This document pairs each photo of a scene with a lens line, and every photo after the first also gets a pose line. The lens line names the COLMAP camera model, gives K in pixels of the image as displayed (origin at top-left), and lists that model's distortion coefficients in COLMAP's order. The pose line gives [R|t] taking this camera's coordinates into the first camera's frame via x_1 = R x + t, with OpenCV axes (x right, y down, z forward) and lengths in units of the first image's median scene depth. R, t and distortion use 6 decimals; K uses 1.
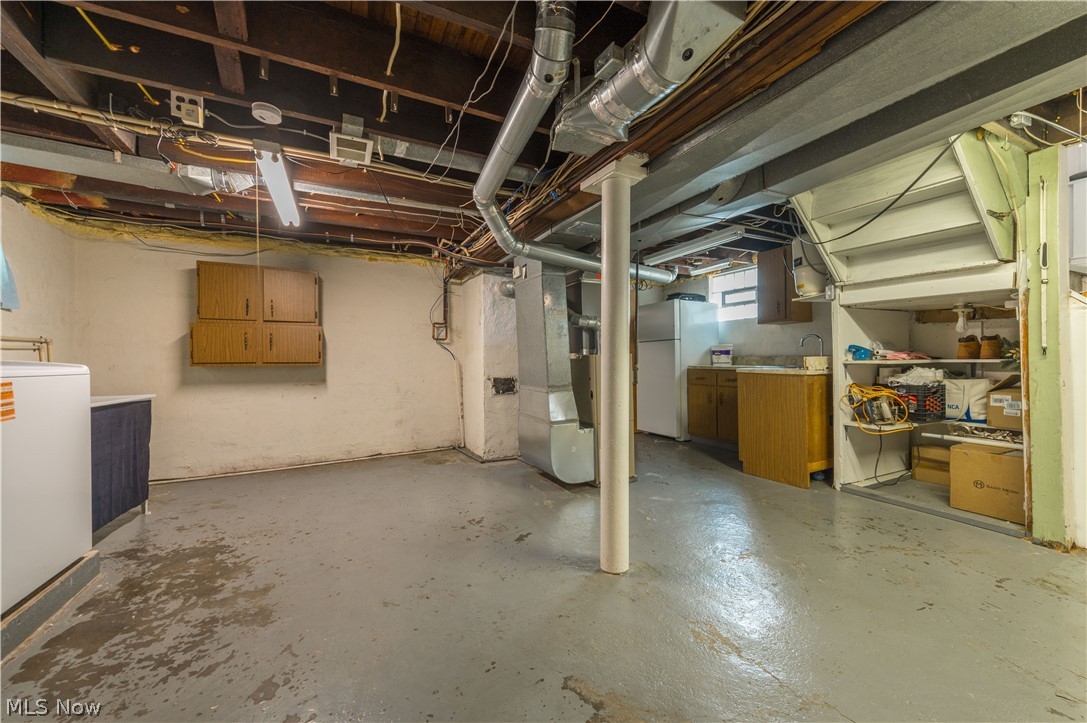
lens RADIAL K [[430.0, 0, 549.9], [0, 430.0, 360.9], [0, 0, 1]] dist [0.006518, -0.000071]
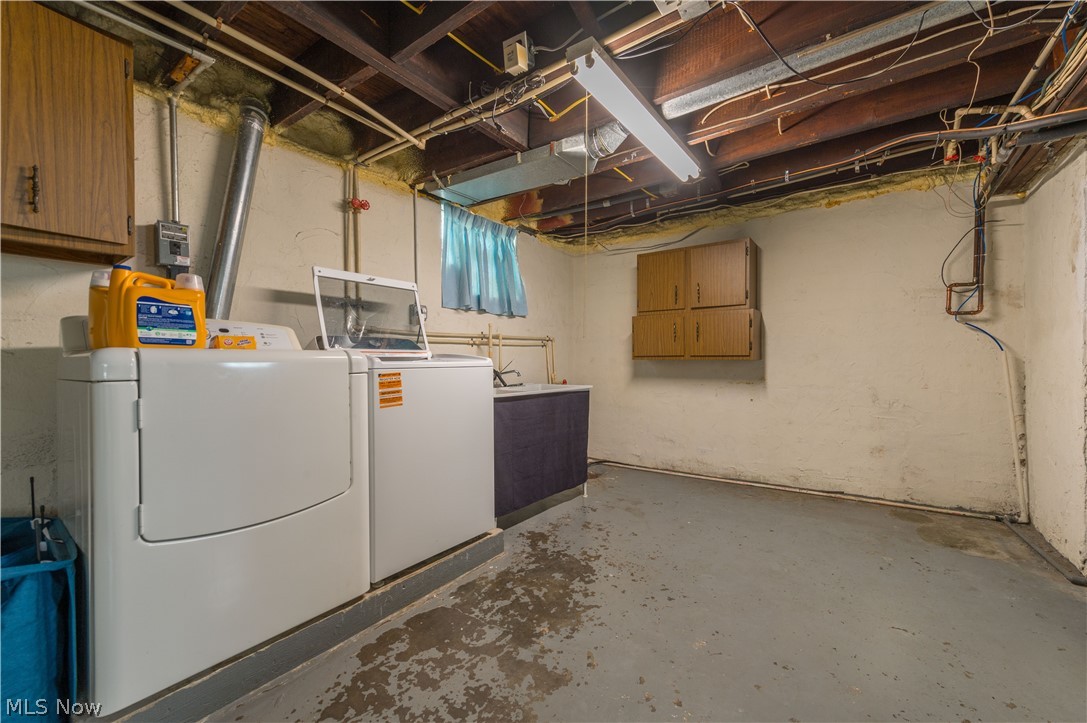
lens RADIAL K [[430.0, 0, 549.9], [0, 430.0, 360.9], [0, 0, 1]] dist [0.006518, -0.000071]
pose [[0.478630, 0.009590, -0.877964, -0.041277], [0.003675, 0.999910, 0.012925, 0.002918], [0.878009, -0.009413, 0.478551, 0.470646]]
